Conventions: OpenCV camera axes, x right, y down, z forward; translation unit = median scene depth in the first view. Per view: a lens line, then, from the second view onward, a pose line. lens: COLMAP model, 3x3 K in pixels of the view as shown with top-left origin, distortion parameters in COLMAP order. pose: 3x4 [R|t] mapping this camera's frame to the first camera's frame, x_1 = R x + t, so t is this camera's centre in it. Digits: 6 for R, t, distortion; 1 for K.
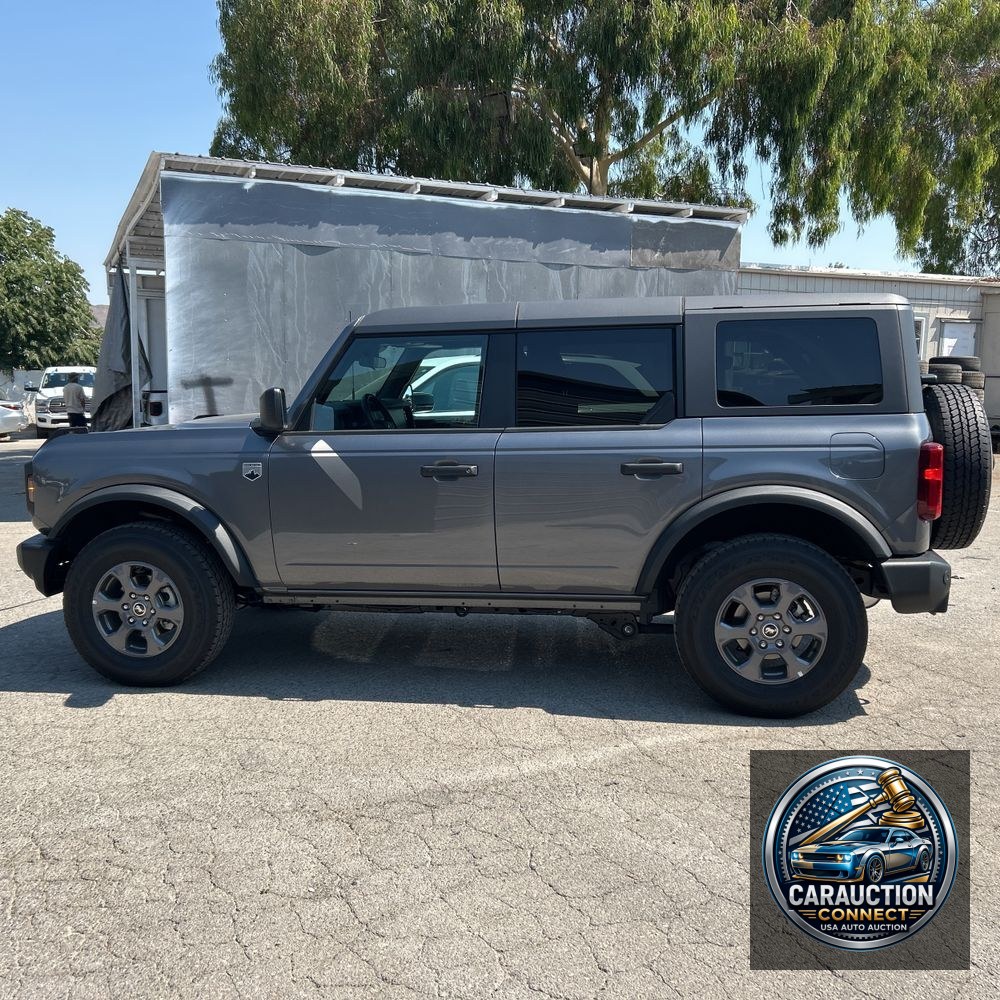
lens RADIAL K [[1001.2, 0, 513.3], [0, 1001.2, 497.6], [0, 0, 1]] dist [0.042257, -0.031699]
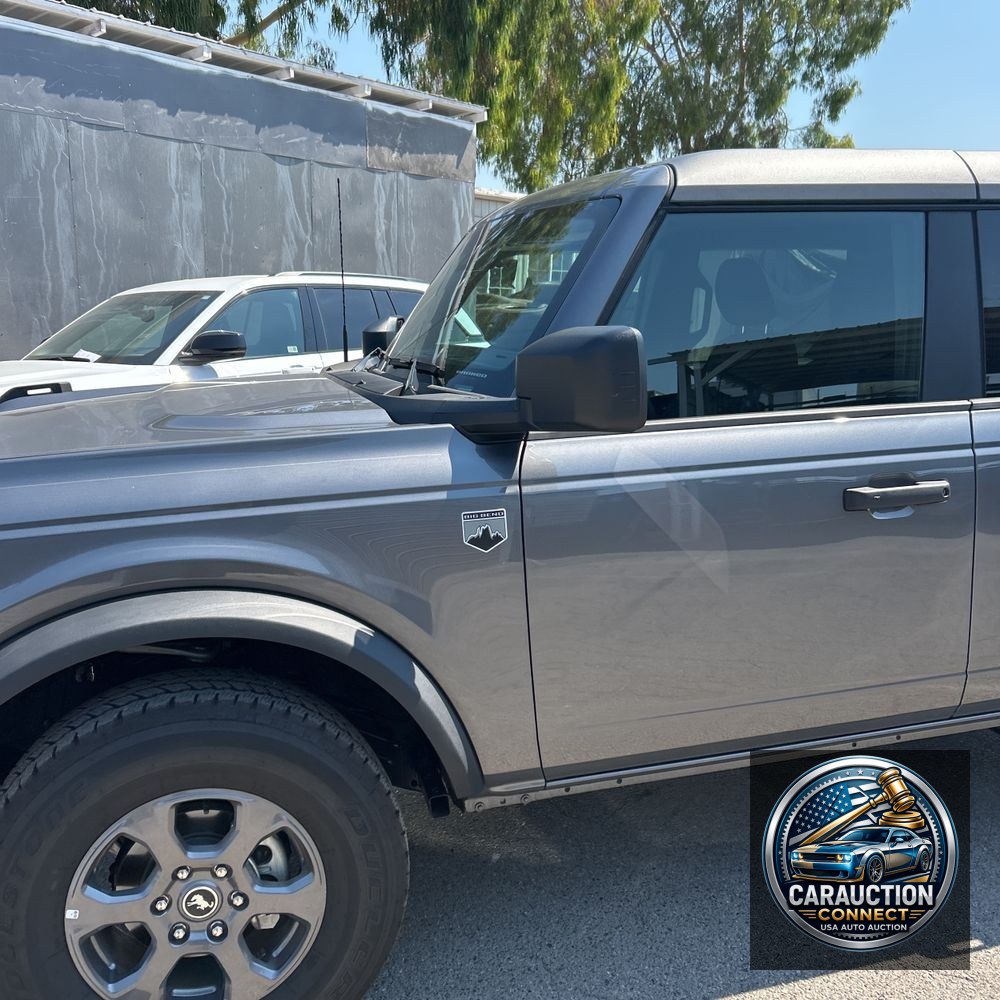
lens RADIAL K [[990.4, 0, 491.5], [0, 990.4, 507.6], [0, 0, 1]] dist [0.046615, -0.053946]
pose [[0.902343, -0.088727, 0.421788, -0.169569], [0.055776, 0.994392, 0.089855, -0.028509], [-0.427395, -0.057555, 0.902231, 0.247331]]
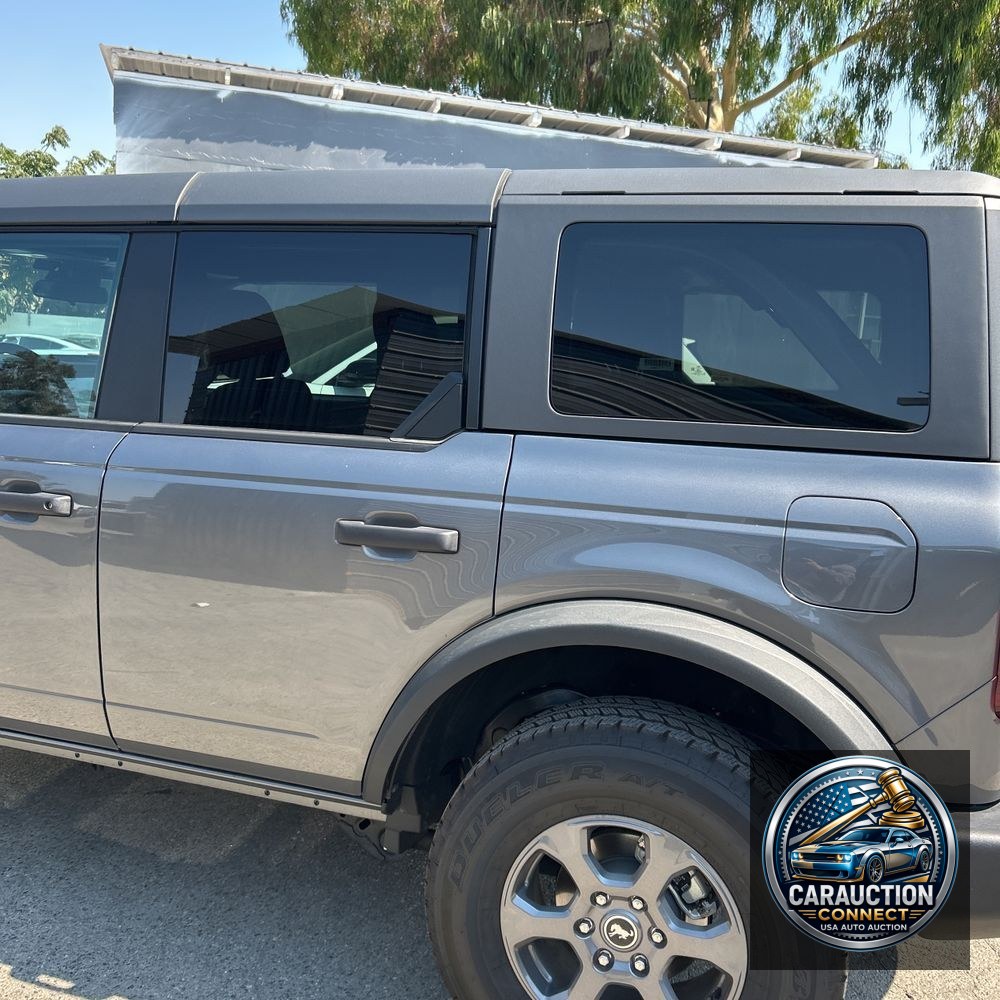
lens RADIAL K [[1028.4, 0, 502.0], [0, 1028.4, 480.2], [0, 0, 1]] dist [0.004217, 0.003702]
pose [[0.986876, 0.077345, -0.141751, 0.092050], [-0.076928, 0.997001, 0.008425, -0.022916], [0.141977, 0.002591, 0.989867, 0.199831]]
